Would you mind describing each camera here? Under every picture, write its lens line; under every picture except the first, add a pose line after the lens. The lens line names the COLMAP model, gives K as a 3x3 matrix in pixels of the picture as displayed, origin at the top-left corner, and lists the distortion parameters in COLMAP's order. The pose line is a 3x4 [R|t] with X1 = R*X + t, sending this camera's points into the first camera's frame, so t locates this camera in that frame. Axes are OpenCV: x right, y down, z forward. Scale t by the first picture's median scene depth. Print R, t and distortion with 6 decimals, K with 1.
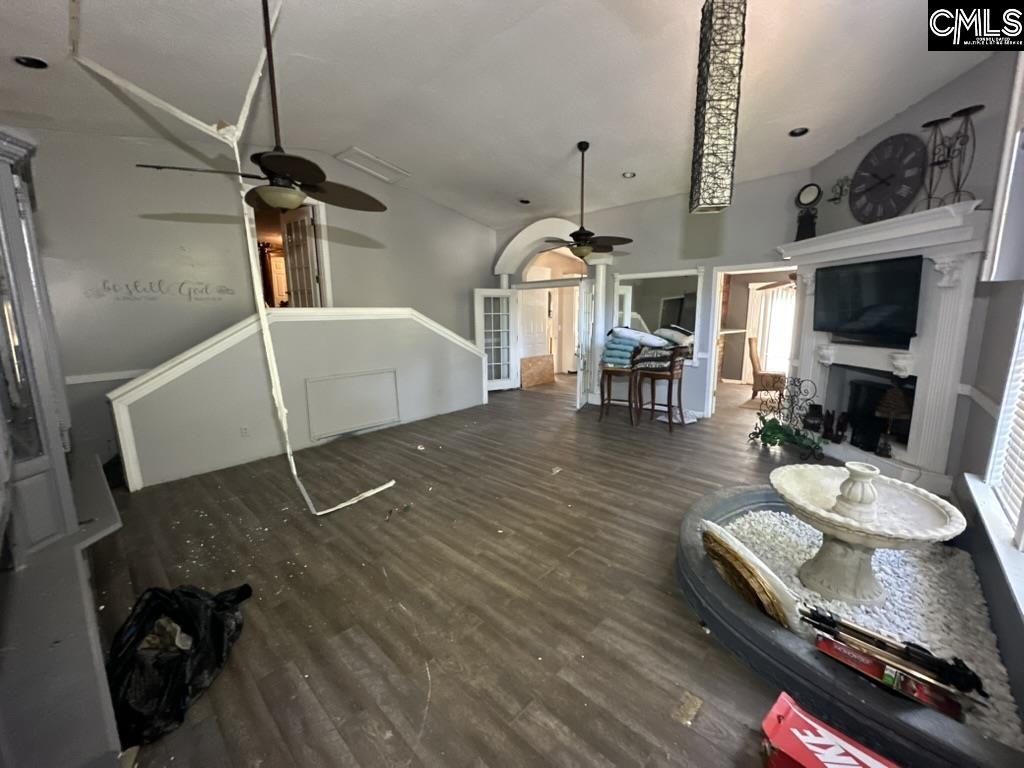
lens RADIAL K [[410.8, 0, 511.1], [0, 410.8, 383.2], [0, 0, 1]] dist [-0.006554, 0.000955]
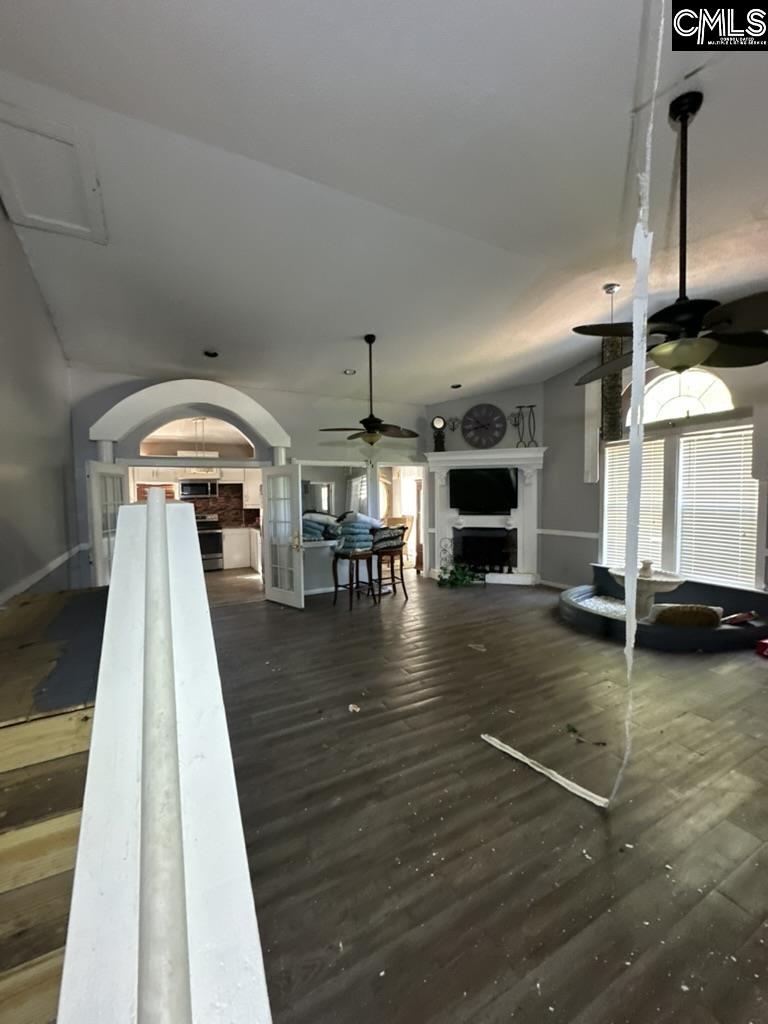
lens RADIAL K [[410.8, 0, 385.6], [0, 410.8, 509.5], [0, 0, 1]] dist [-0.006554, 0.000955]
pose [[0.323317, -0.032242, 0.945741, -0.980172], [0.170544, 0.985040, -0.024722, -0.150550], [-0.930796, 0.169284, 0.323979, 0.858906]]
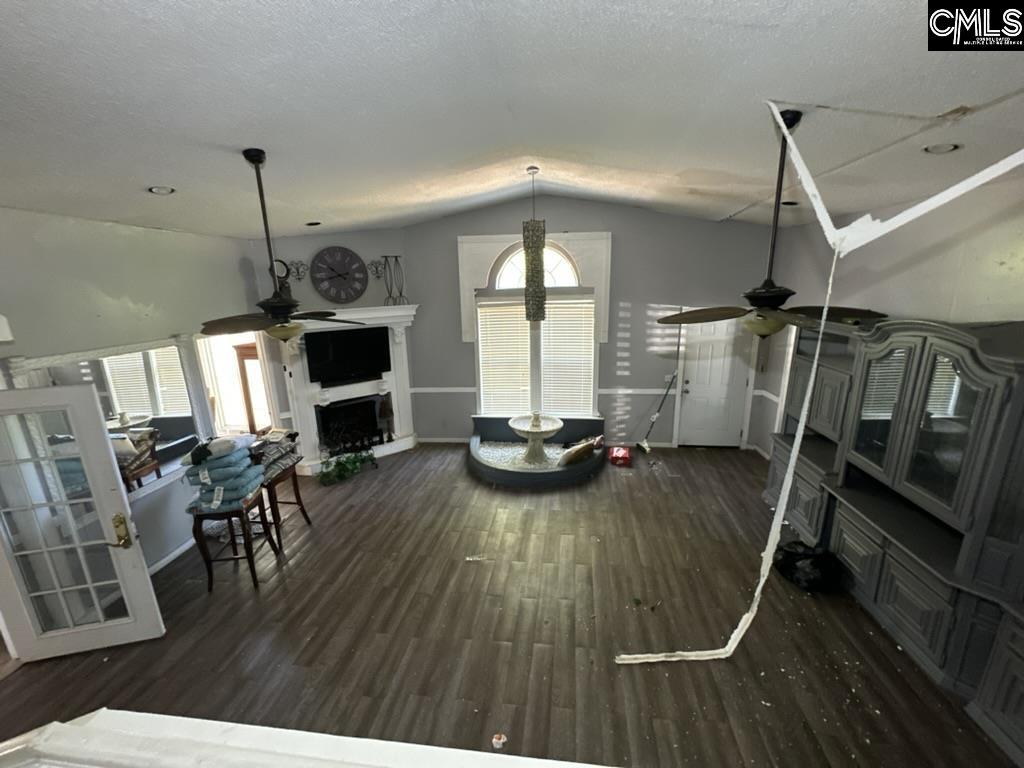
lens RADIAL K [[410.8, 0, 512.2], [0, 410.8, 383.6], [0, 0, 1]] dist [-0.006554, 0.000955]
pose [[-0.577285, -0.170535, 0.798536, -0.677289], [0.170856, 0.931072, 0.322356, -0.493055], [-0.798467, 0.322526, -0.508357, 1.356474]]
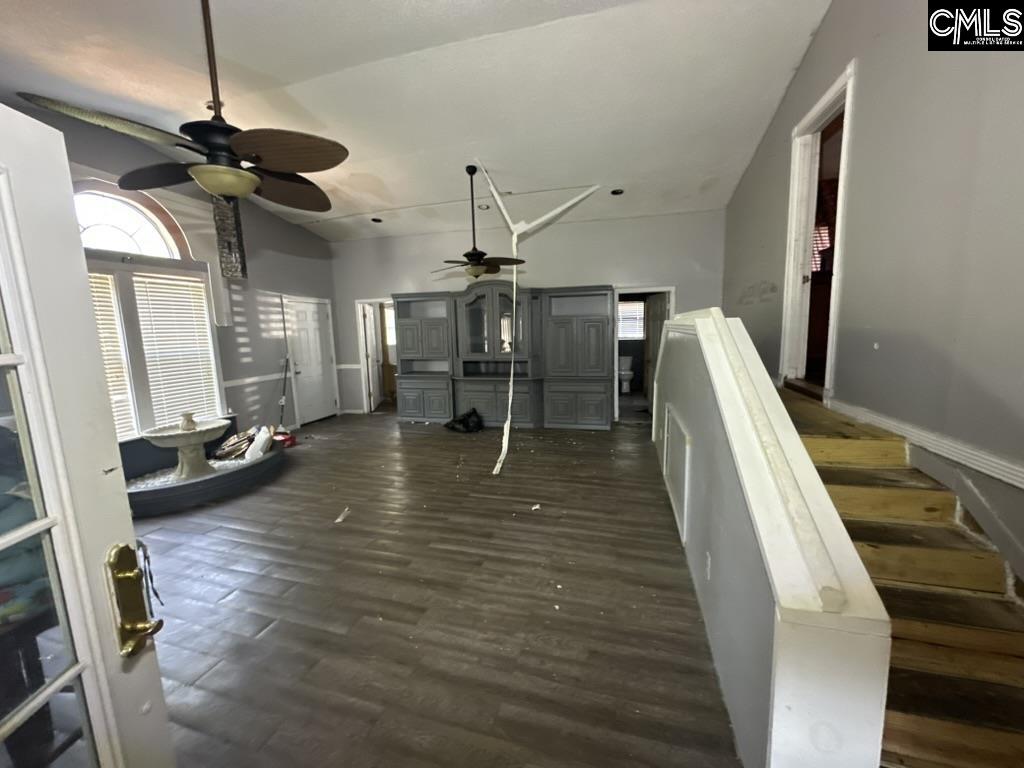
lens RADIAL K [[410.8, 0, 510.8], [0, 410.8, 382.4], [0, 0, 1]] dist [-0.006554, 0.000955]
pose [[-0.891303, 0.099944, -0.442256, 0.157622], [-0.036640, 0.956336, 0.289963, -0.335997], [0.451926, 0.274649, -0.848723, 1.907692]]
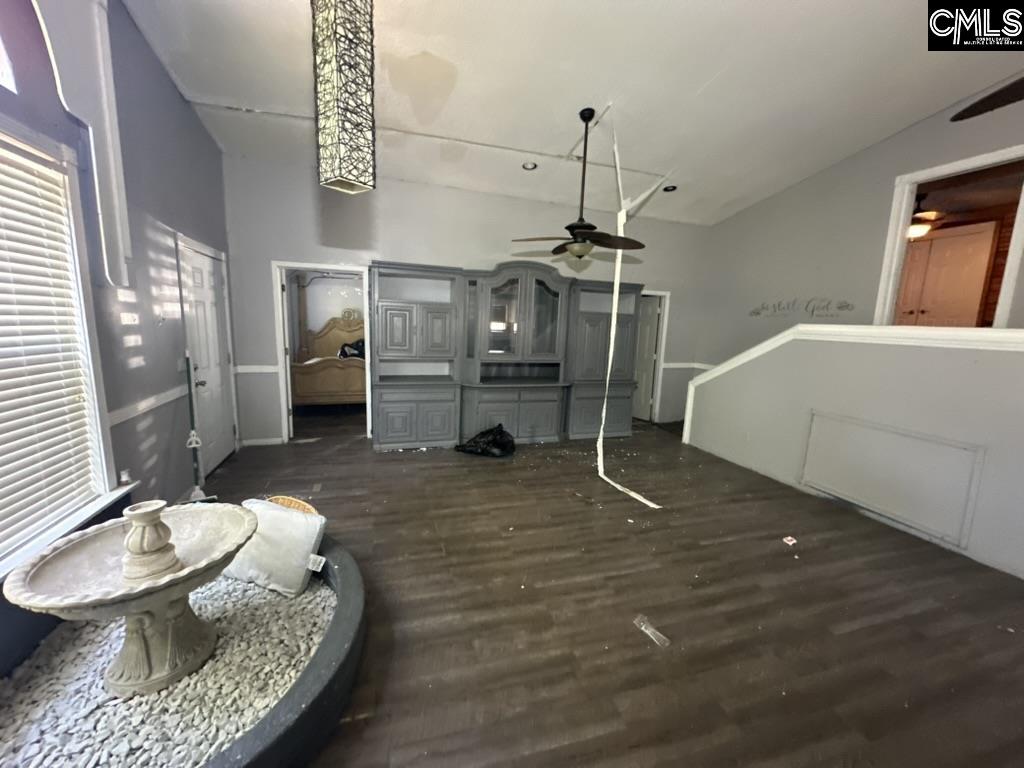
lens RADIAL K [[410.8, 0, 513.1], [0, 410.8, 382.8], [0, 0, 1]] dist [-0.006554, 0.000955]
pose [[-0.491149, 0.127601, -0.861679, 0.635356], [-0.177781, 0.953707, 0.242562, -0.194114], [0.852741, 0.272324, -0.445727, 1.046319]]
